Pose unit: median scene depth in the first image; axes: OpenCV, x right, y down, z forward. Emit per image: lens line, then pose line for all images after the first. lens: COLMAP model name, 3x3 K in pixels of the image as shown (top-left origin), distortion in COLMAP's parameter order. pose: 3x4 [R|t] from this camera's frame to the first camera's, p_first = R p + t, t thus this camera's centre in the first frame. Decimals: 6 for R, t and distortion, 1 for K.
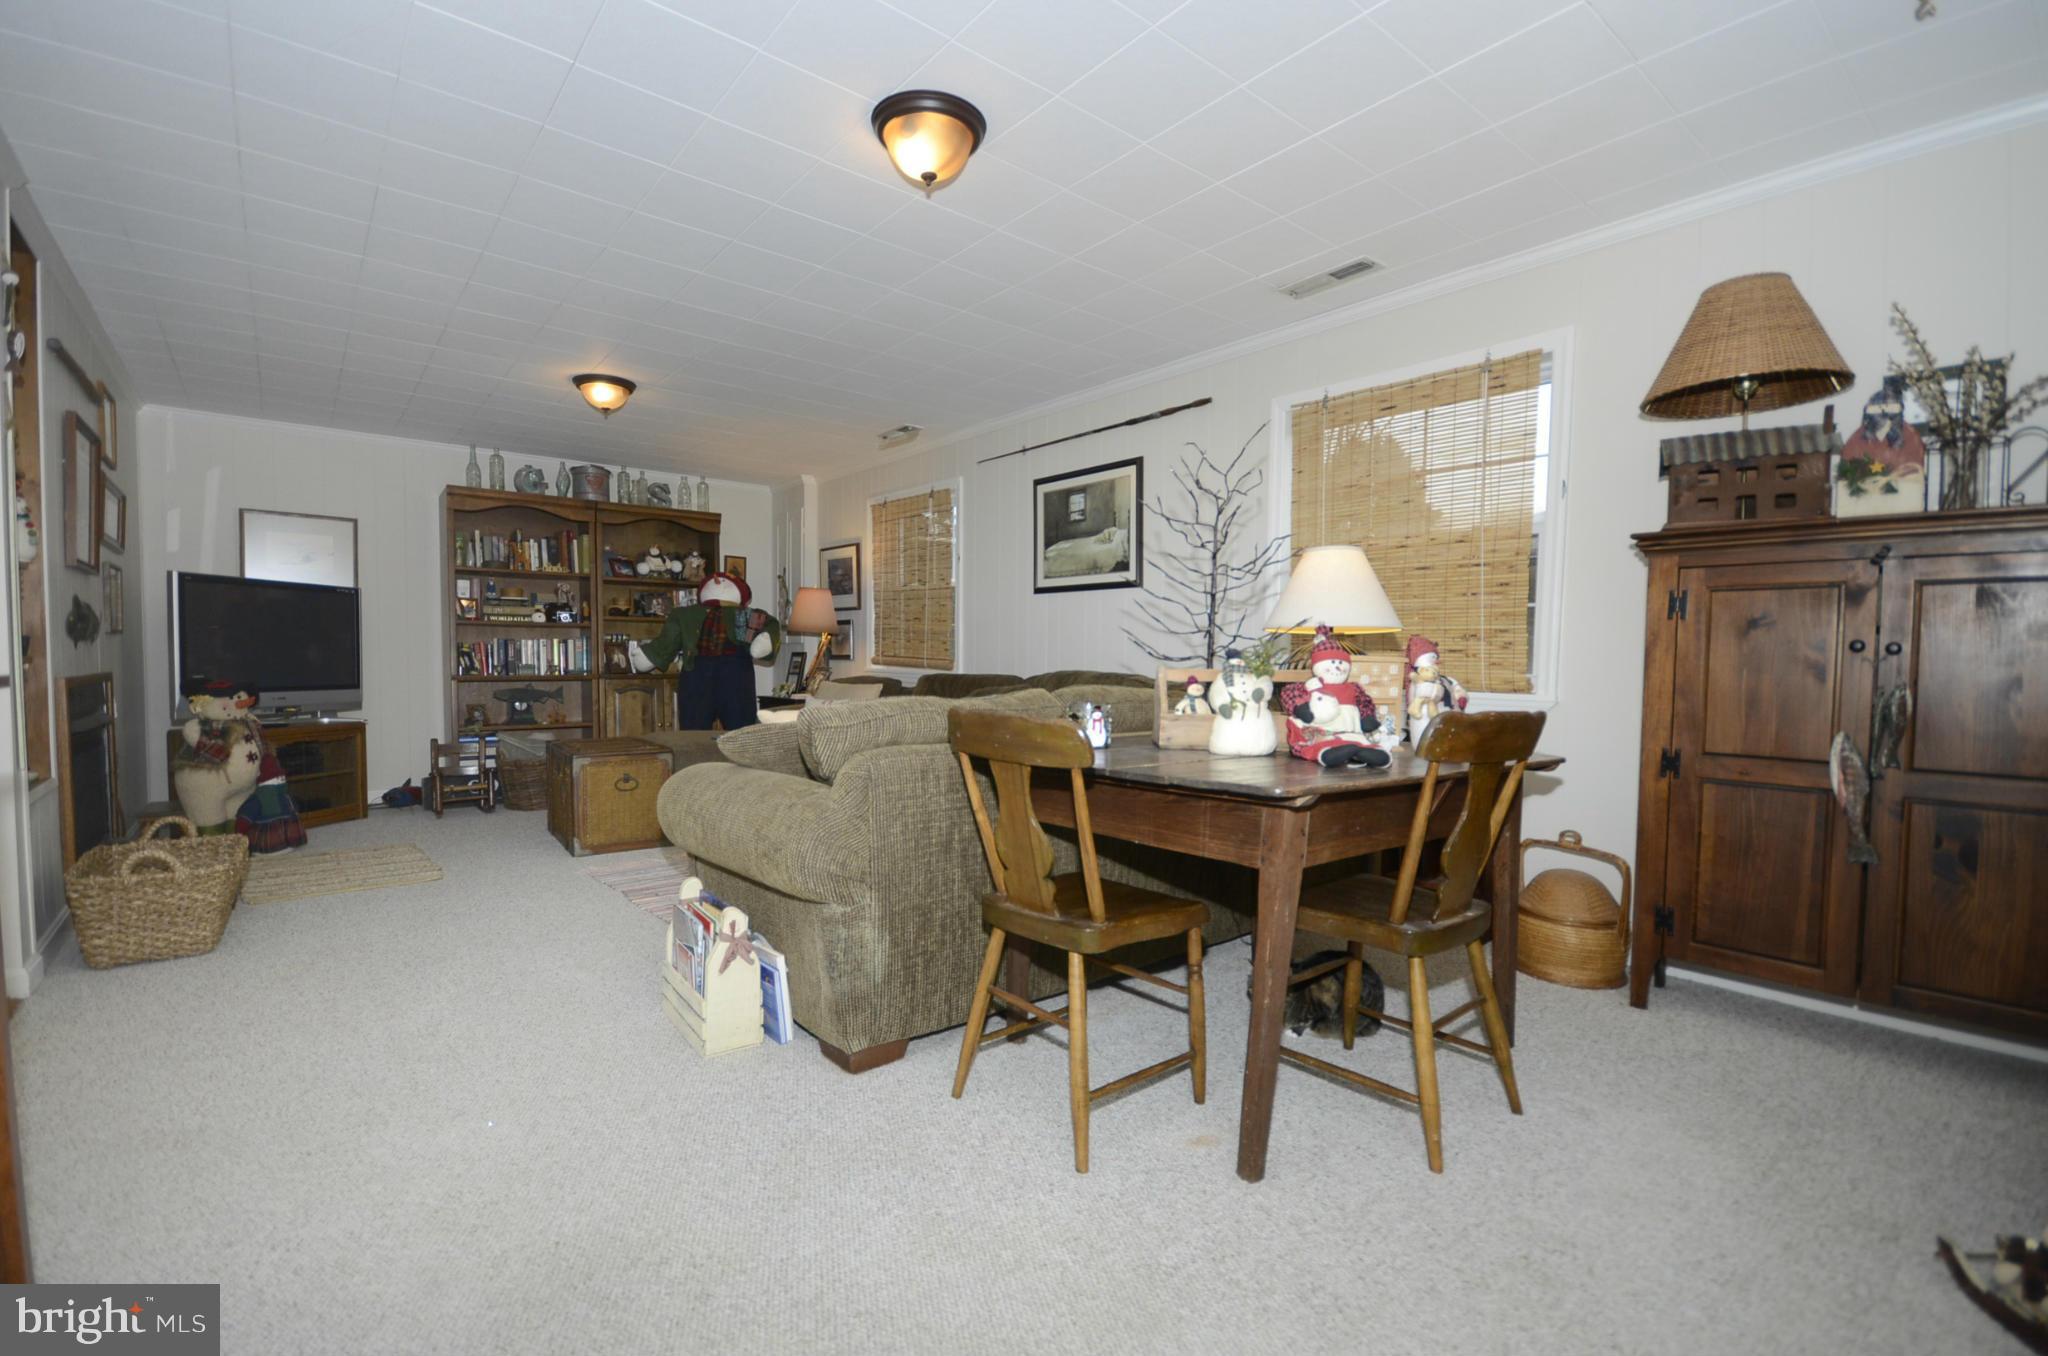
lens RADIAL K [[900.9, 0, 1009.4], [0, 900.9, 690.6], [0, 0, 1]] dist [0.014101, -0.012137]
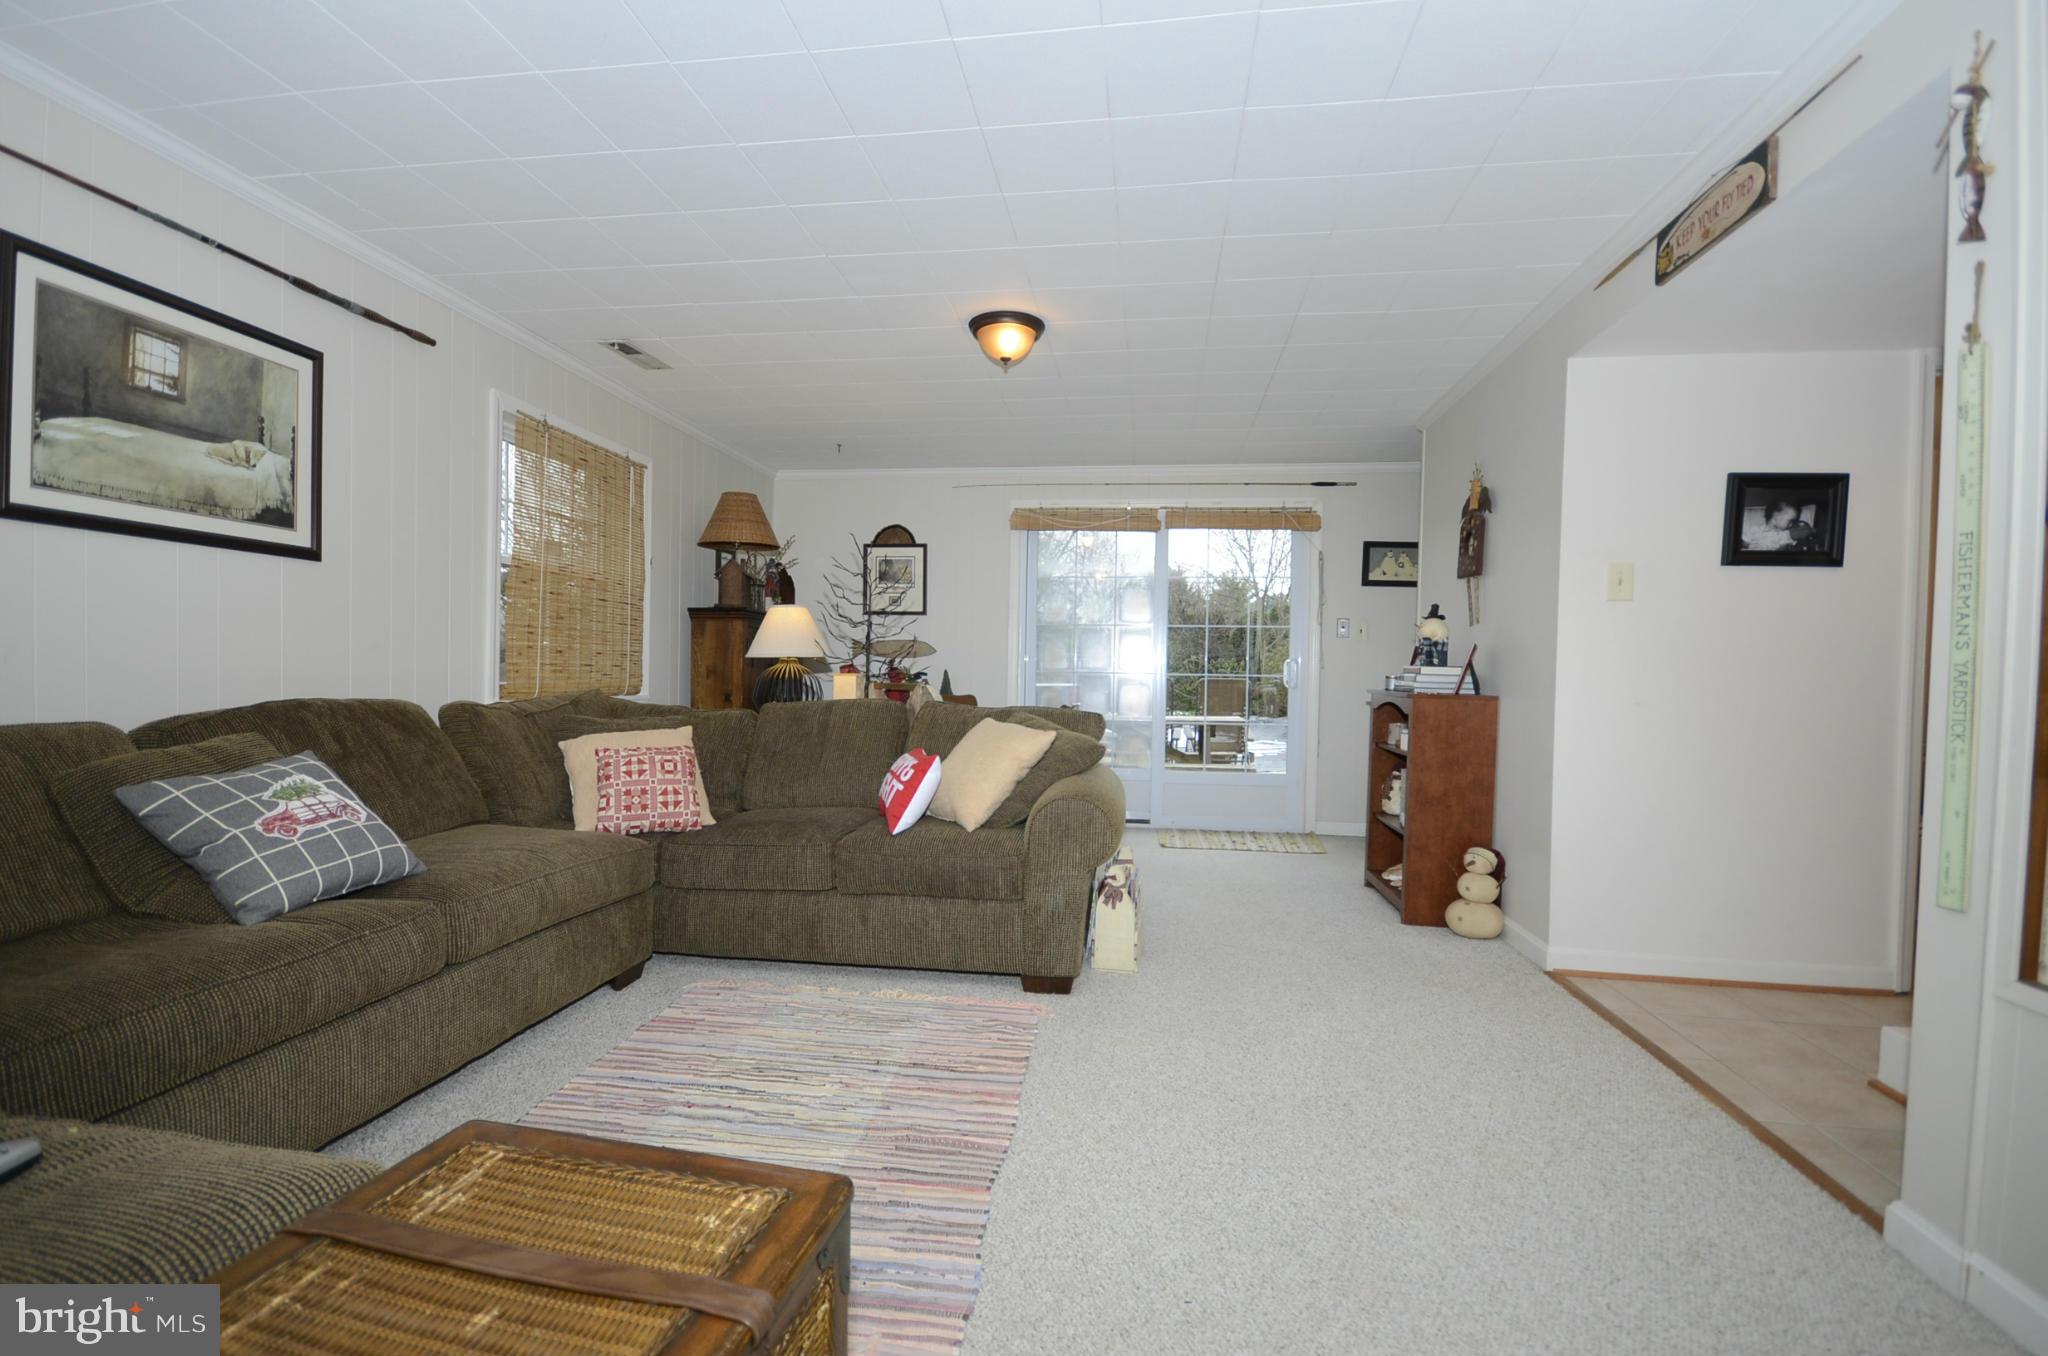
lens RADIAL K [[900.9, 0, 1009.4], [0, 900.9, 690.6], [0, 0, 1]] dist [0.014101, -0.012137]
pose [[-0.672520, -0.038668, 0.739068, -0.480420], [0.005142, 0.998366, 0.056913, -0.043780], [-0.740061, 0.042076, -0.671222, 0.800150]]
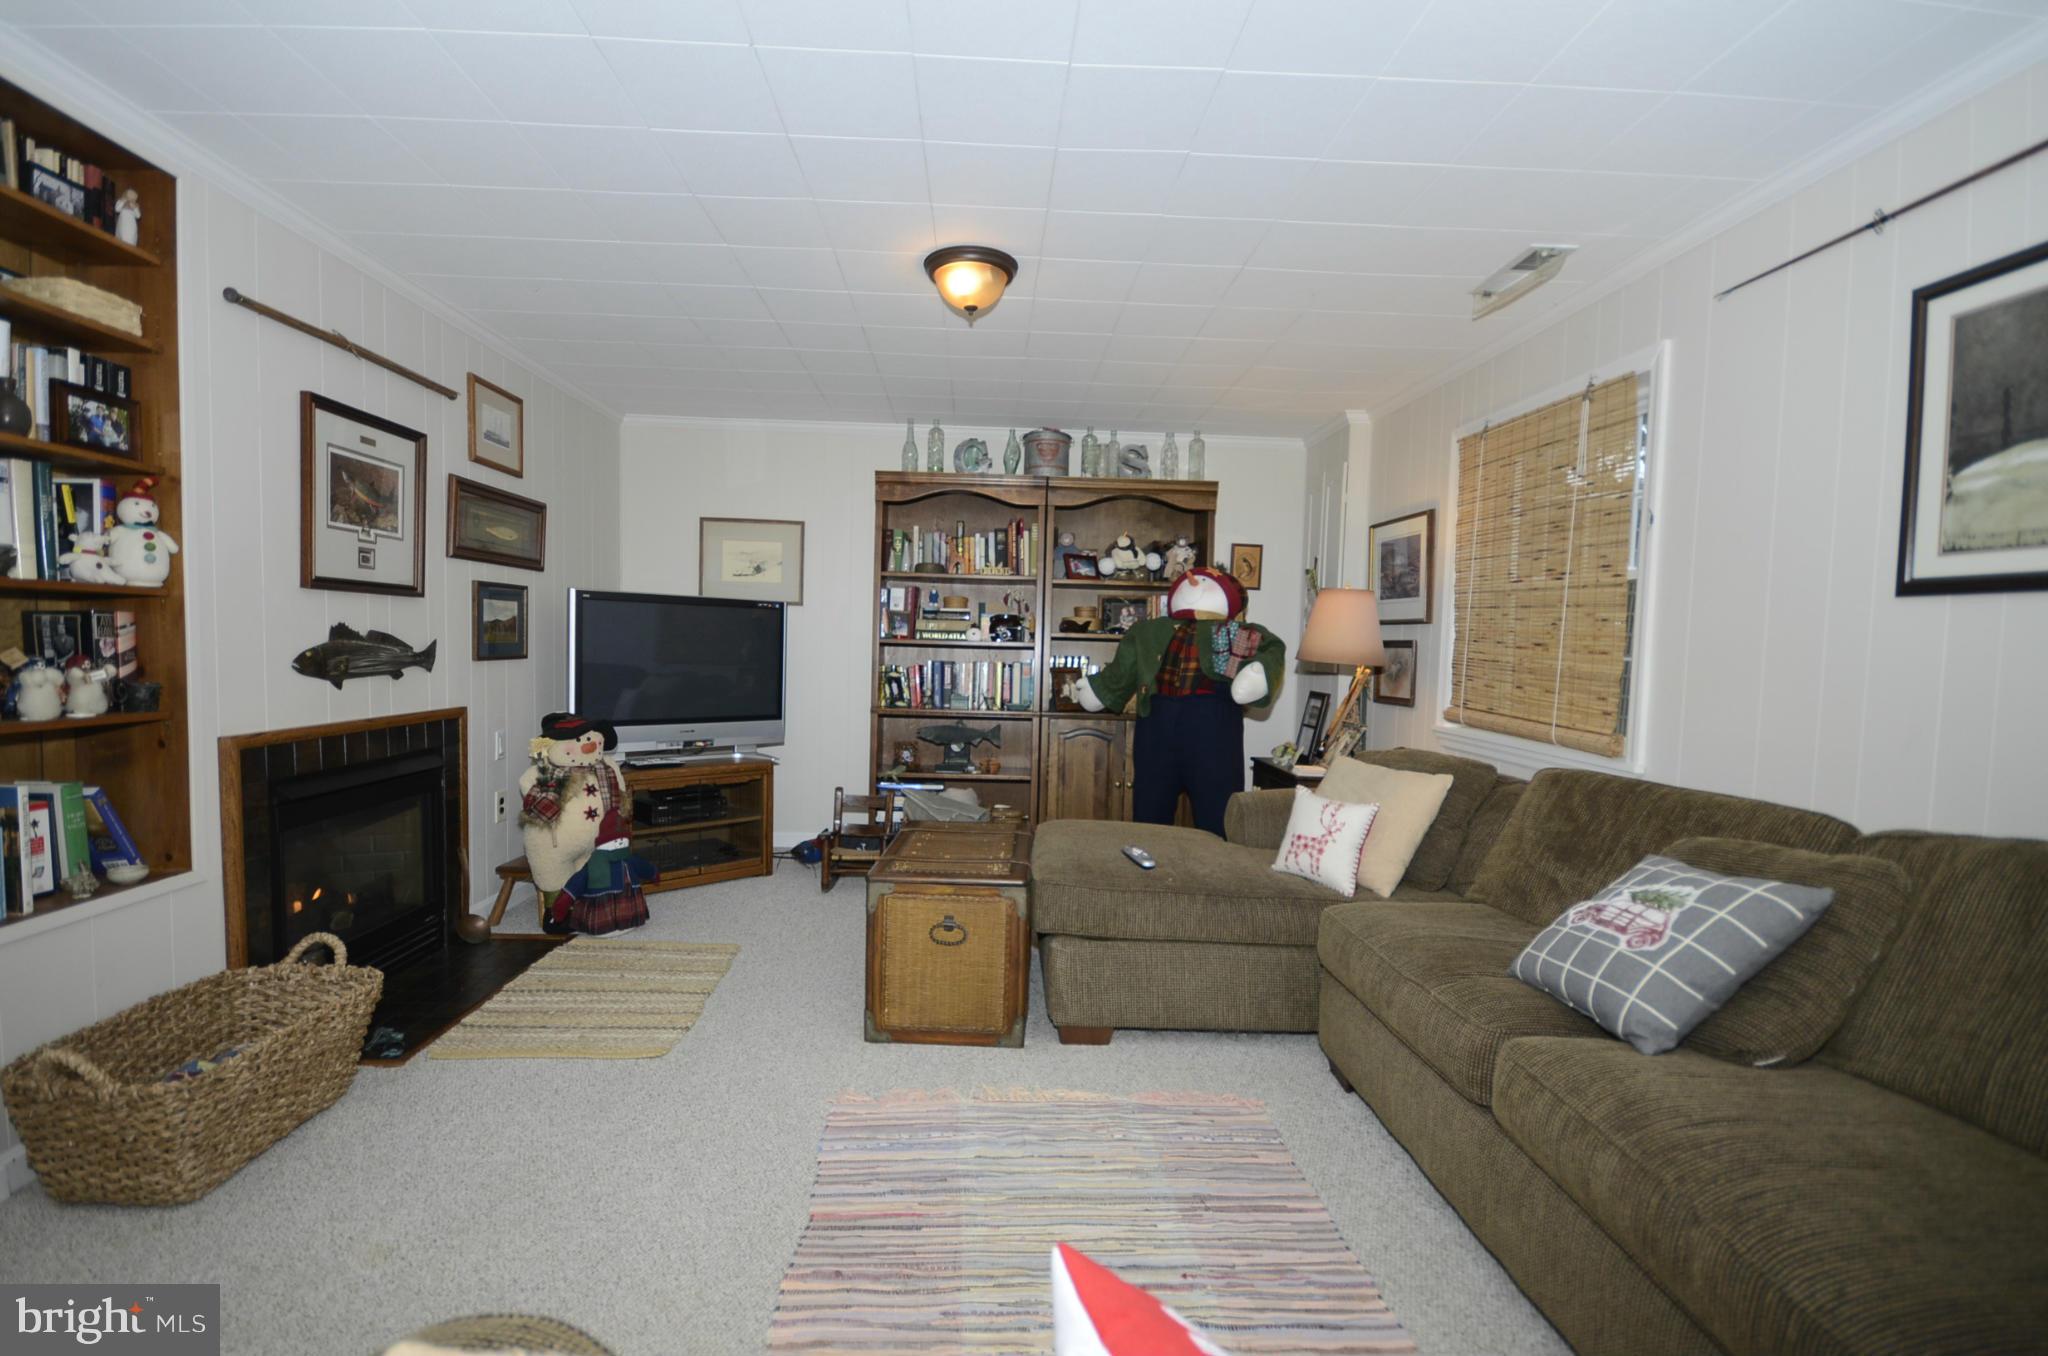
lens RADIAL K [[900.9, 0, 1009.4], [0, 900.9, 690.6], [0, 0, 1]] dist [0.014101, -0.012137]
pose [[0.800485, 0.046575, -0.597540, -0.035583], [-0.043833, 0.998856, 0.019135, -0.050223], [0.597747, 0.010874, 0.801611, 0.407058]]
